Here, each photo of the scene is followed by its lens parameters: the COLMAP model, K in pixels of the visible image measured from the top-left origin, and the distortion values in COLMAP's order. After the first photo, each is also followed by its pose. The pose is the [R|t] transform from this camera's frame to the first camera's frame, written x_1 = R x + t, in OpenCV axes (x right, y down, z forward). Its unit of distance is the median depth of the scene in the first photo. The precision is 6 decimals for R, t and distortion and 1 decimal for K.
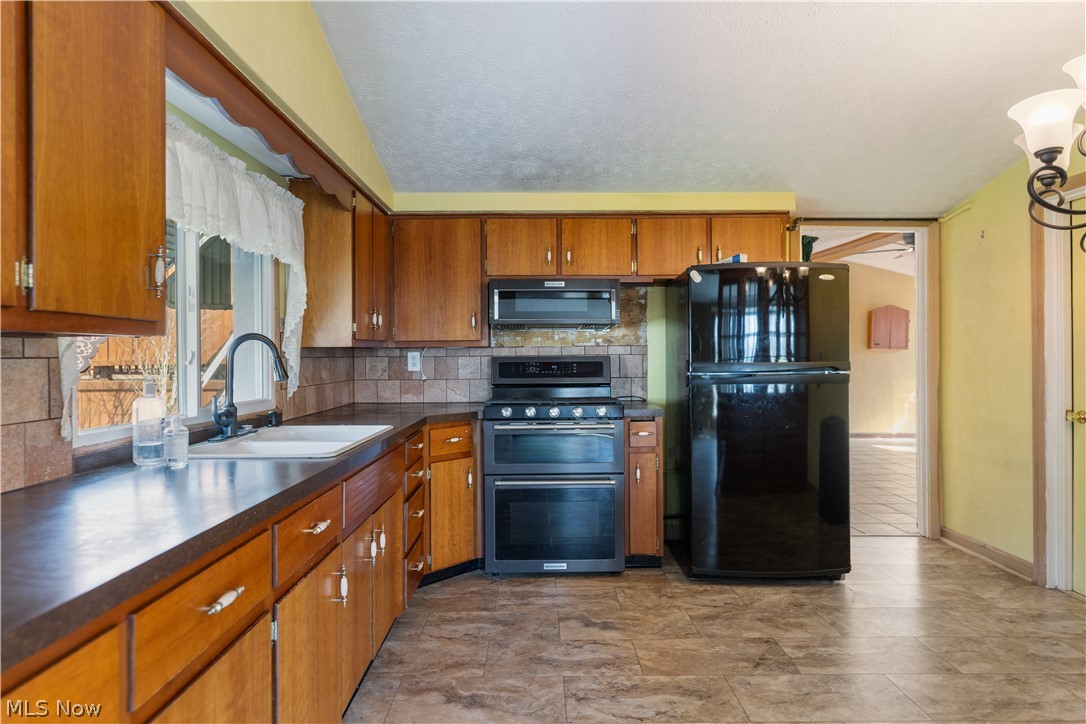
lens RADIAL K [[626.2, 0, 542.6], [0, 626.2, 355.7], [0, 0, 1]] dist [-0.002676, 0.002276]
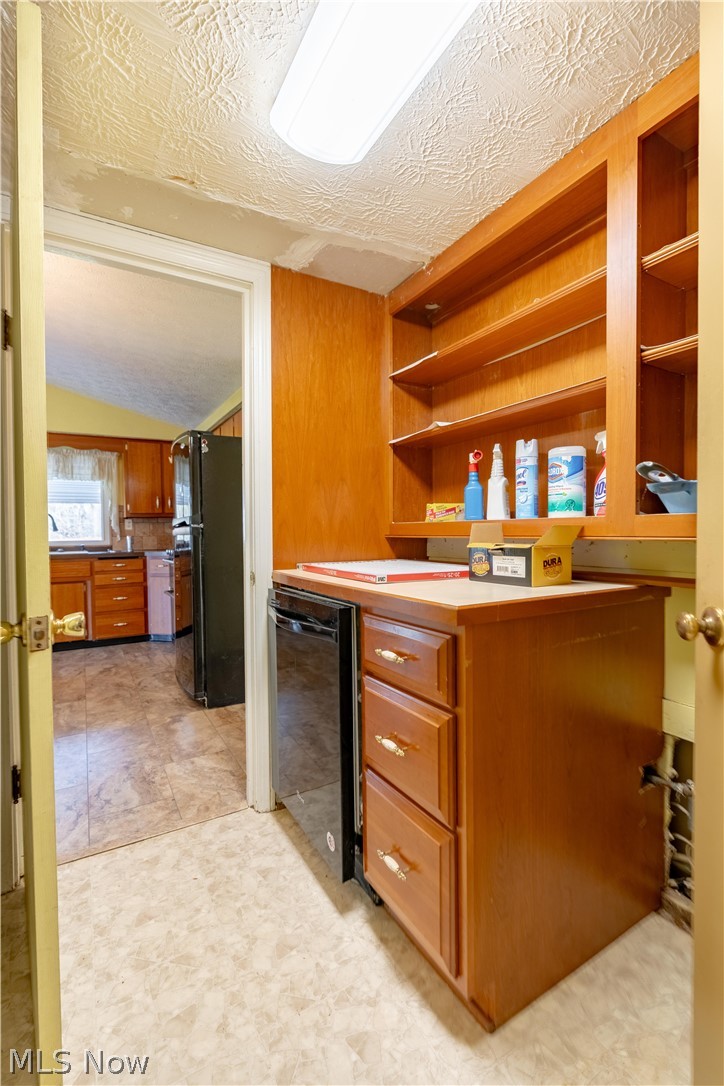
lens RADIAL K [[486.3, 0, 368.4], [0, 486.3, 541.2], [0, 0, 1]] dist [-0.006271, 0.002981]
pose [[0.497387, 0.013068, -0.867431, 1.456541], [0.009439, 0.999746, 0.020473, 0.039403], [0.867478, -0.018371, 0.497137, 0.855317]]
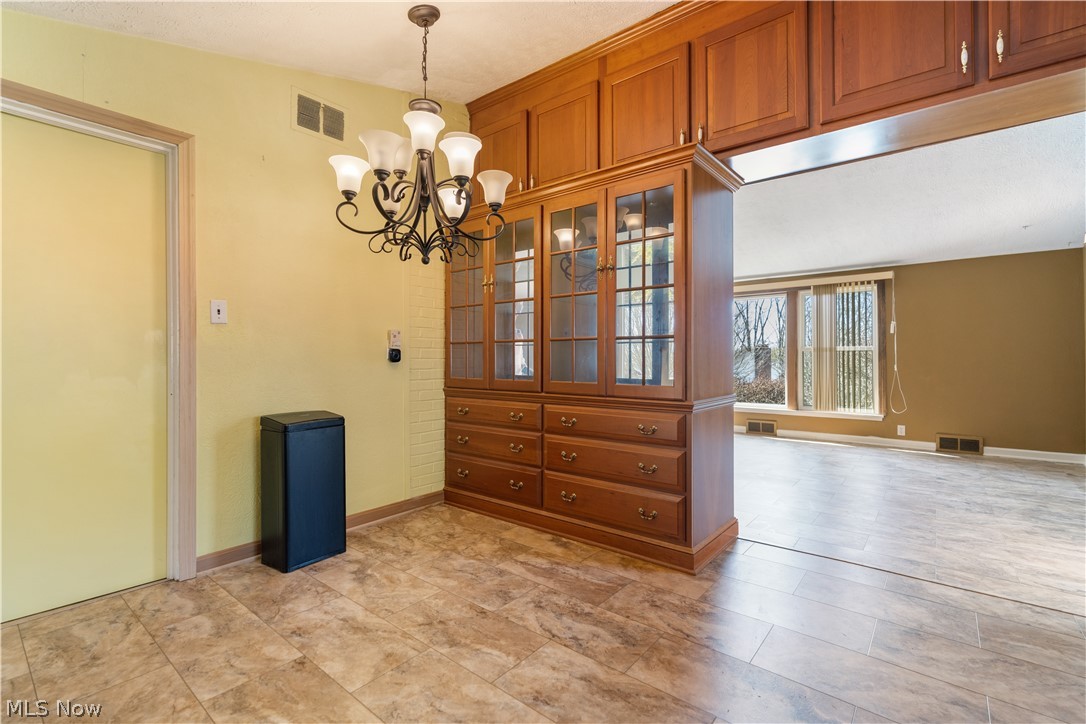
lens RADIAL K [[486.3, 0, 544.1], [0, 486.3, 353.1], [0, 0, 1]] dist [-0.006271, 0.002981]
pose [[-0.766331, 0.005768, 0.642420, -0.042484], [0.000945, 0.999969, -0.007850, 0.053430], [-0.642446, -0.005408, -0.766312, 0.987477]]
